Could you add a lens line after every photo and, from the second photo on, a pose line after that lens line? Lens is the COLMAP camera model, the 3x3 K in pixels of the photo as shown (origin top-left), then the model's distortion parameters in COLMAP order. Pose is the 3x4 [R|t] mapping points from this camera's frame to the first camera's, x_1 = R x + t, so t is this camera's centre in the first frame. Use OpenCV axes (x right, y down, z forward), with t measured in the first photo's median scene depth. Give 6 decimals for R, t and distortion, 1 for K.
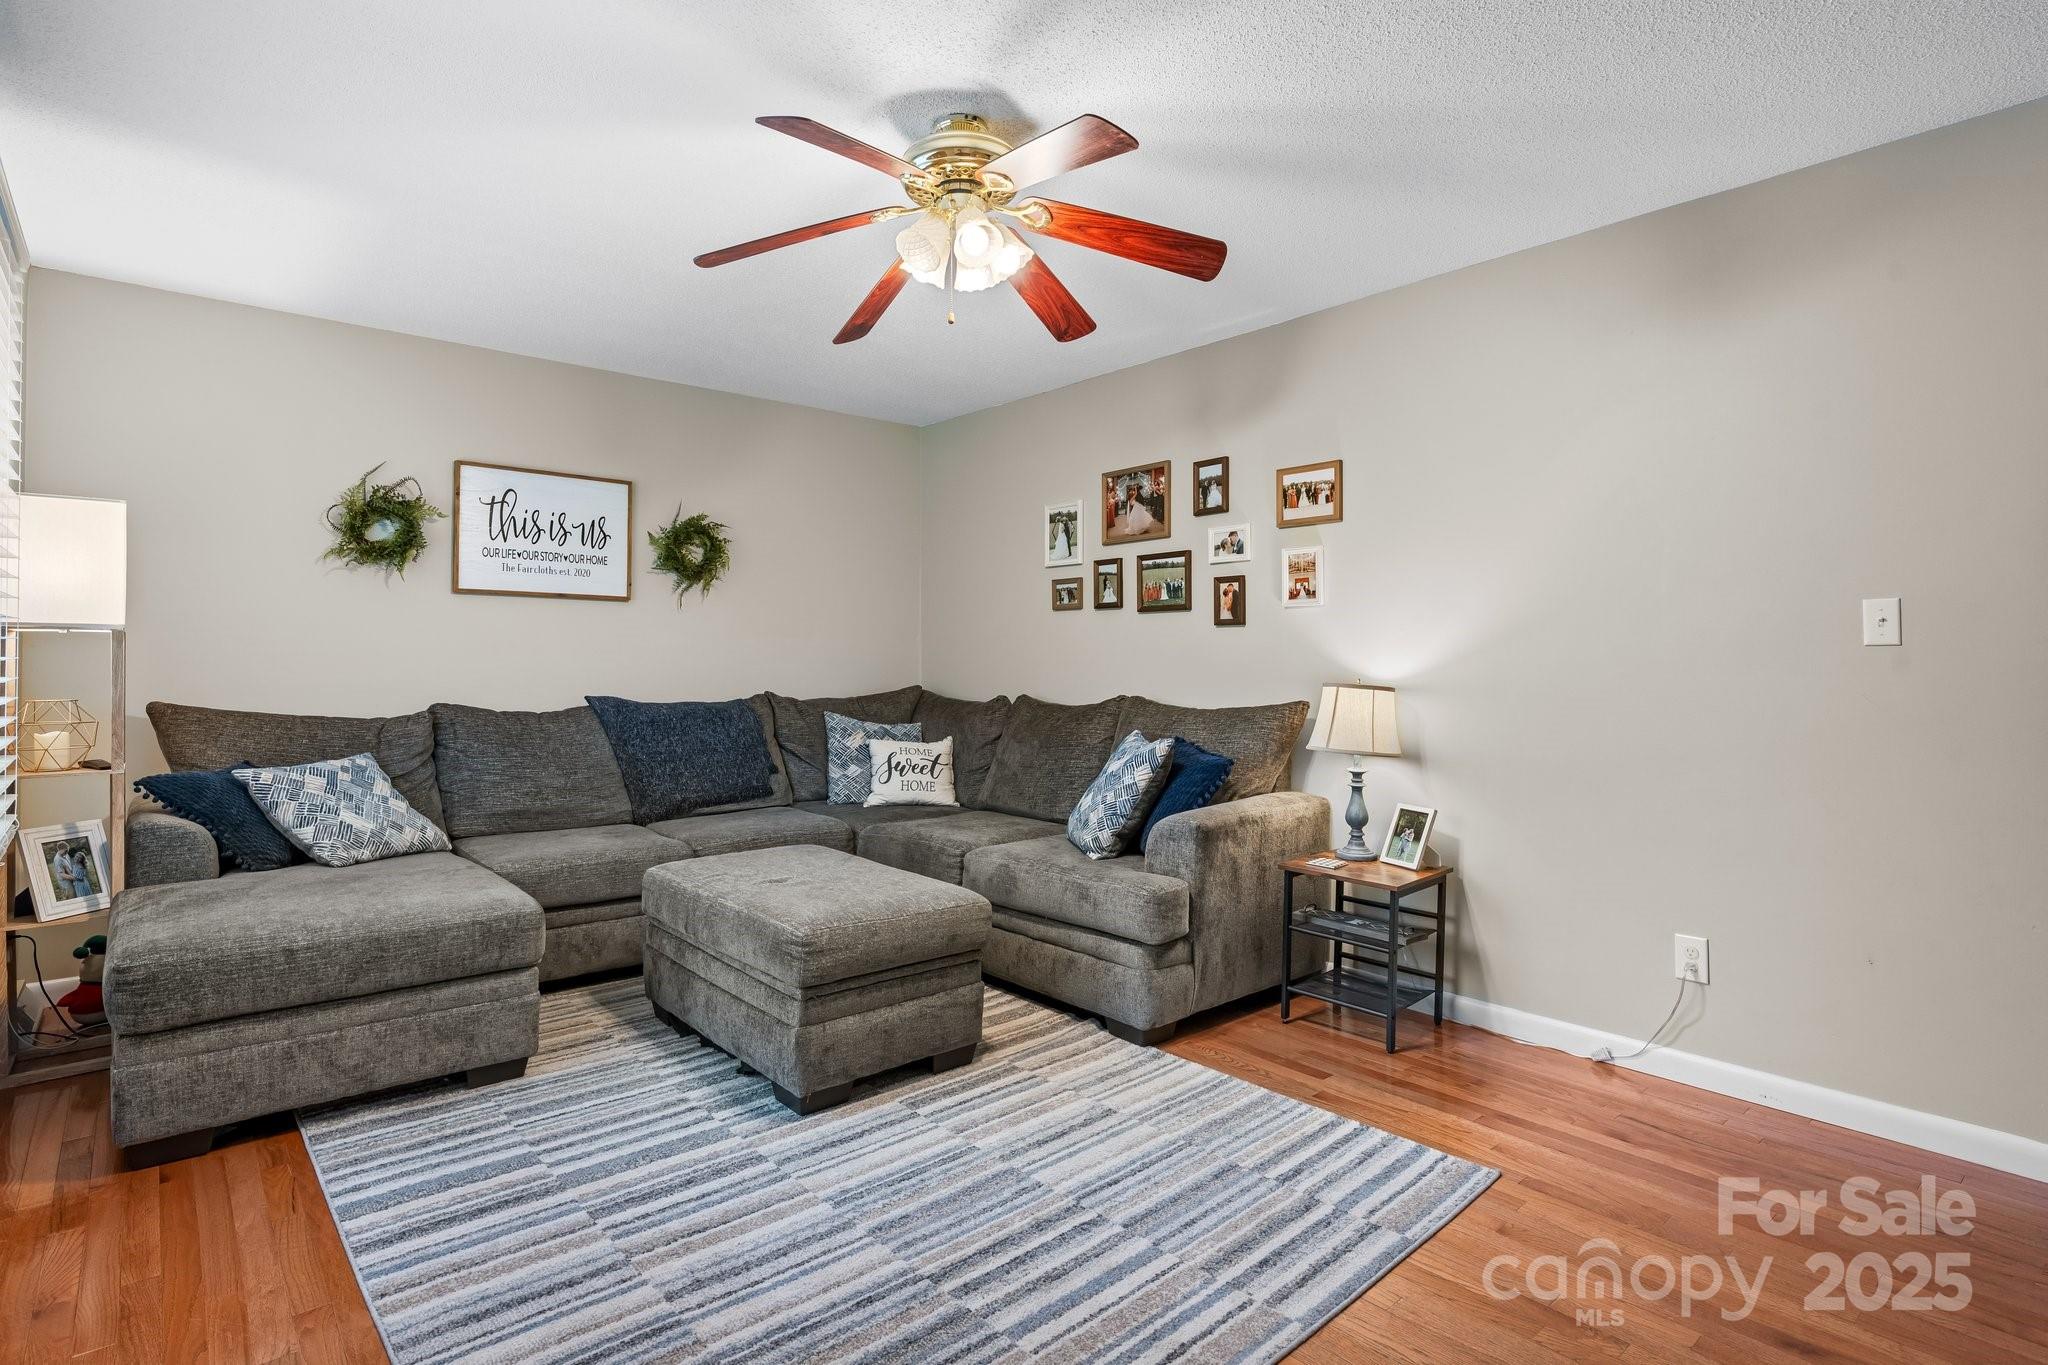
lens RADIAL K [[1023.5, 0, 1025.6], [0, 1023.5, 675.6], [0, 0, 1]] dist [-0.018580, 0.006128]
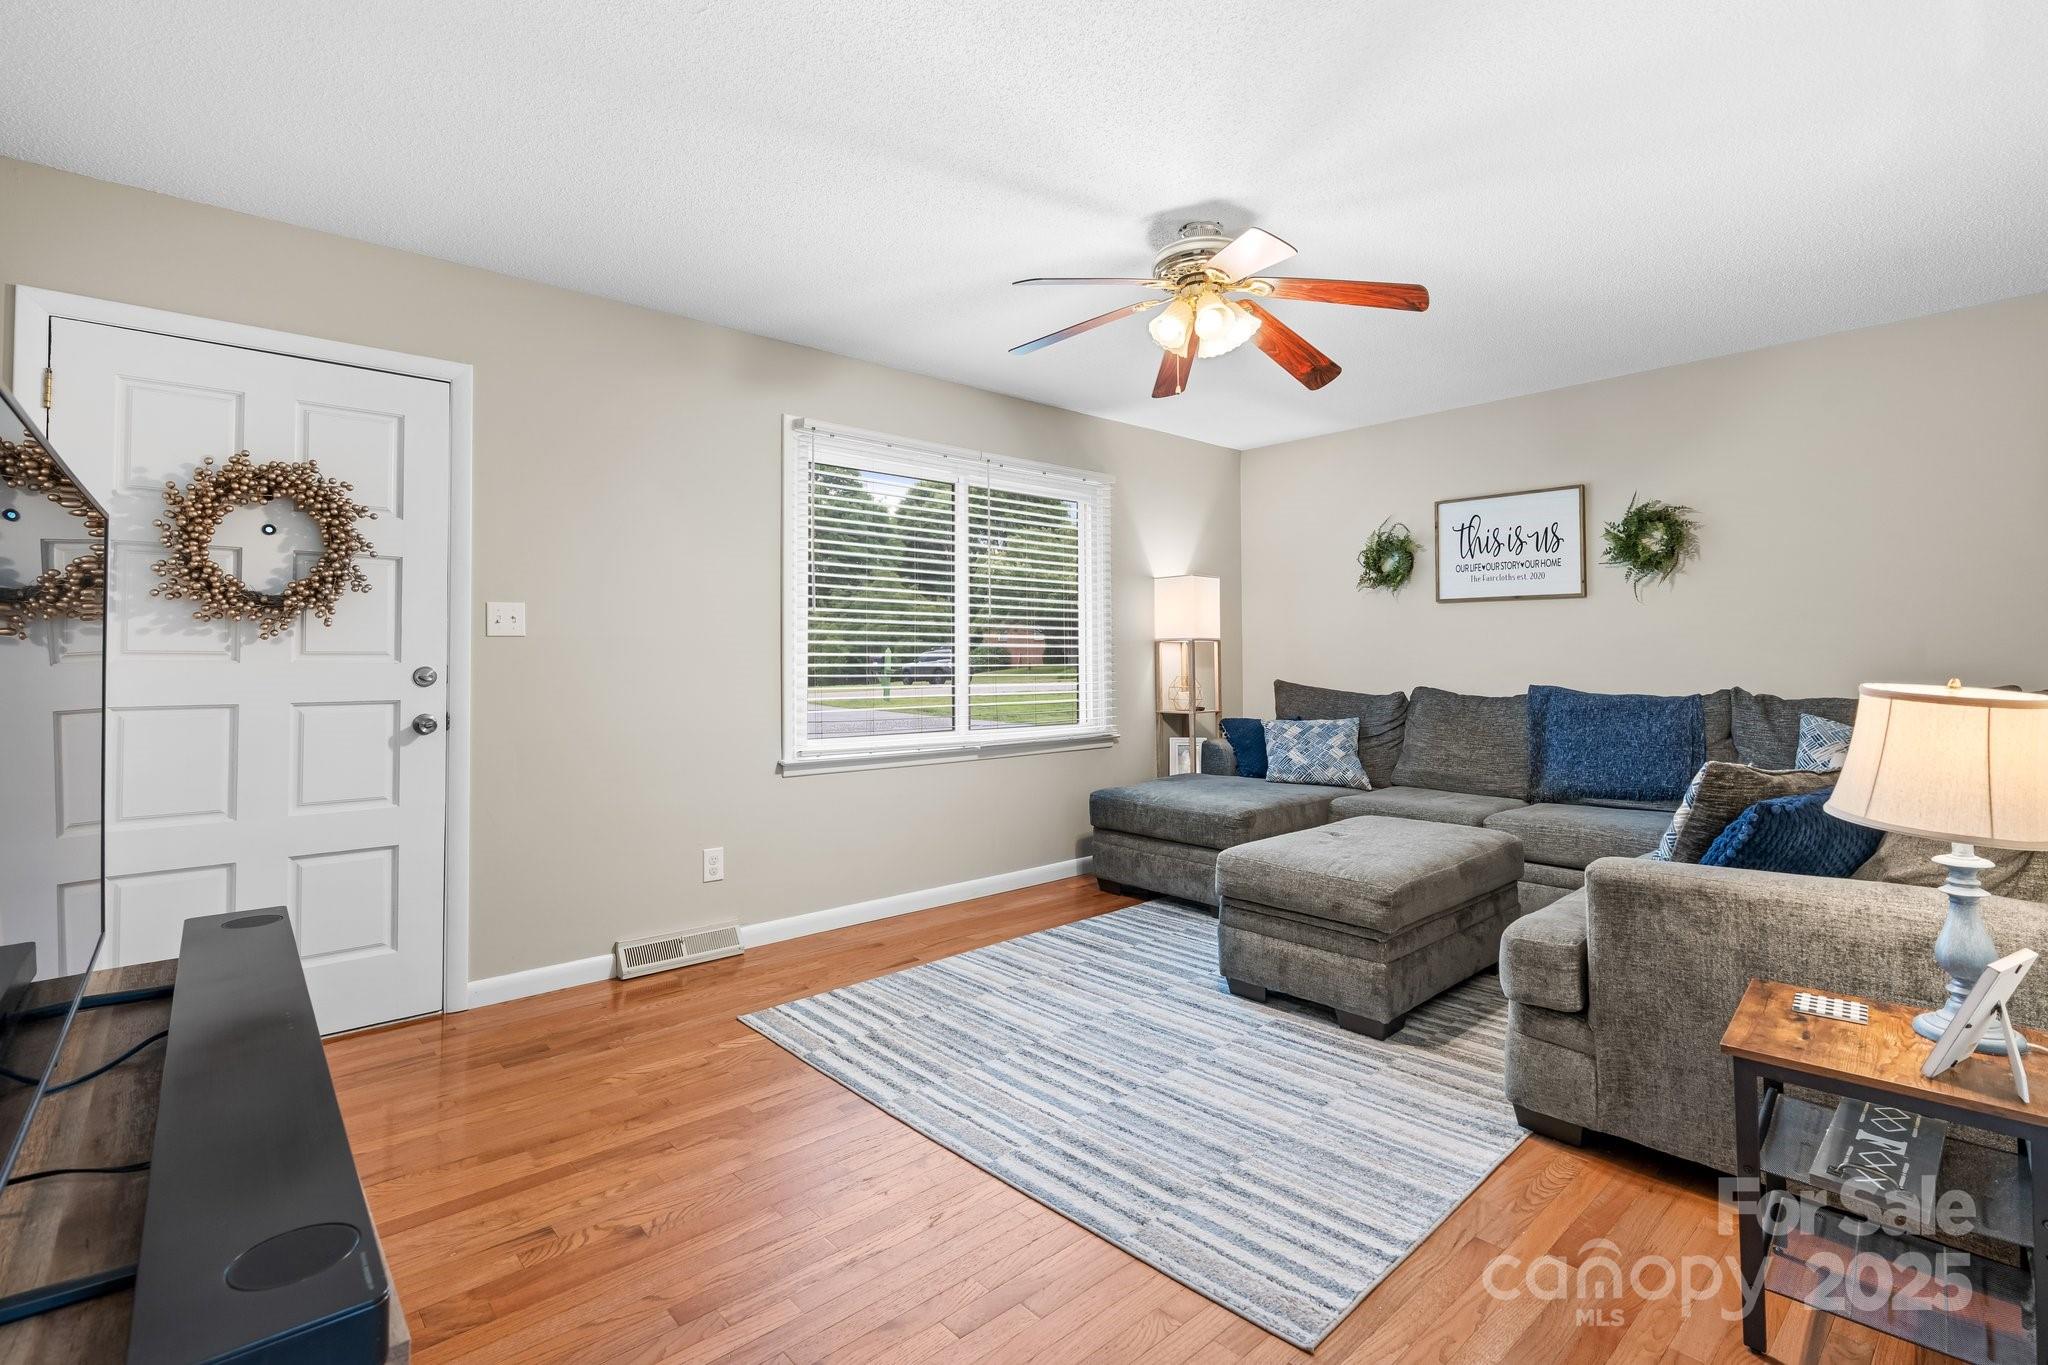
lens RADIAL K [[946.1, 0, 1022.5], [0, 946.1, 667.1], [0, 0, 1]] dist [0.000235, 0.000510]
pose [[0.024830, 0.007434, -0.999664, 0.962493], [-0.008750, 0.999936, 0.007219, -0.003819], [0.999653, 0.008568, 0.024894, 0.654132]]
